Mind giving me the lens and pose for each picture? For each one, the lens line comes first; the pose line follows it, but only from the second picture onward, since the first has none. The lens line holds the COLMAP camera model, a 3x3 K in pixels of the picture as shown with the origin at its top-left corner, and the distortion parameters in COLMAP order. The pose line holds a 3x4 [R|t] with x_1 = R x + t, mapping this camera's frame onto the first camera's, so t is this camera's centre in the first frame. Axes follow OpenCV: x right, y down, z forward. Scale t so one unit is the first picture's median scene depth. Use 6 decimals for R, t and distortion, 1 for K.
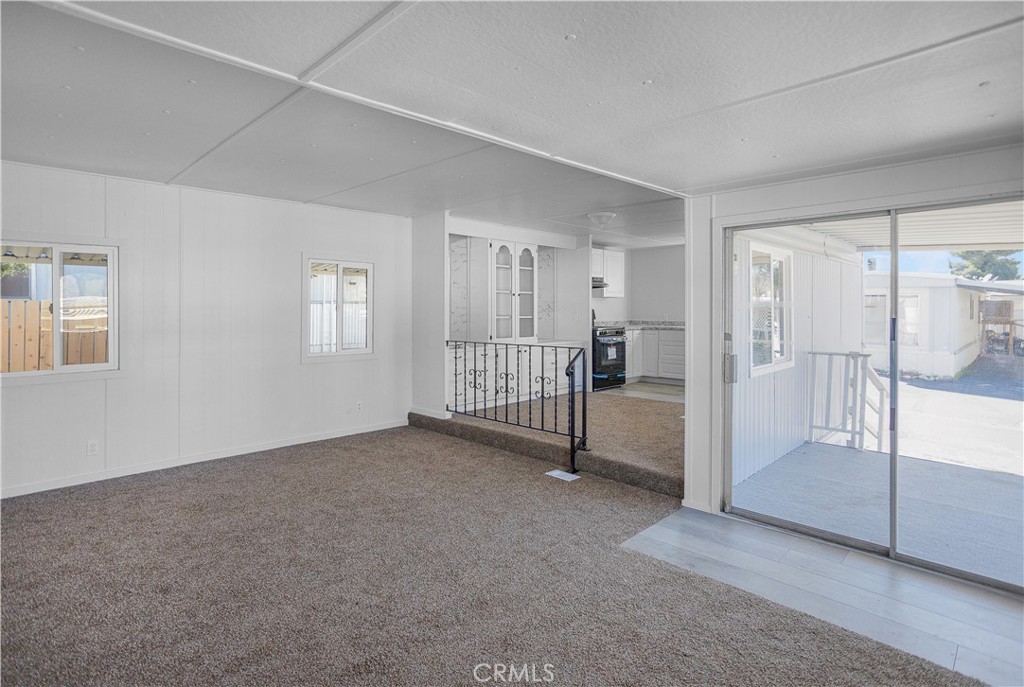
lens RADIAL K [[522.2, 0, 507.8], [0, 522.2, 300.7], [0, 0, 1]] dist [-0.031629, 0.020569]
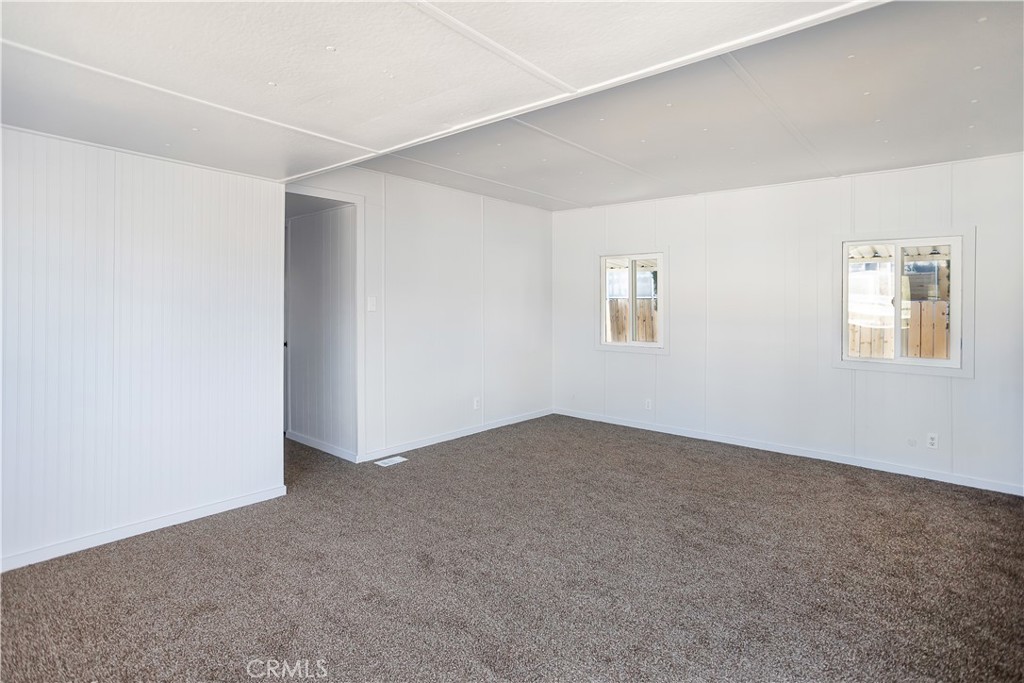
lens RADIAL K [[522.2, 0, 506.3], [0, 522.2, 304.3], [0, 0, 1]] dist [-0.031629, 0.020569]
pose [[0.071119, 0.004906, -0.997456, 0.595266], [0.011203, 0.999921, 0.005717, 0.011419], [0.997405, -0.011581, 0.071059, 0.595468]]
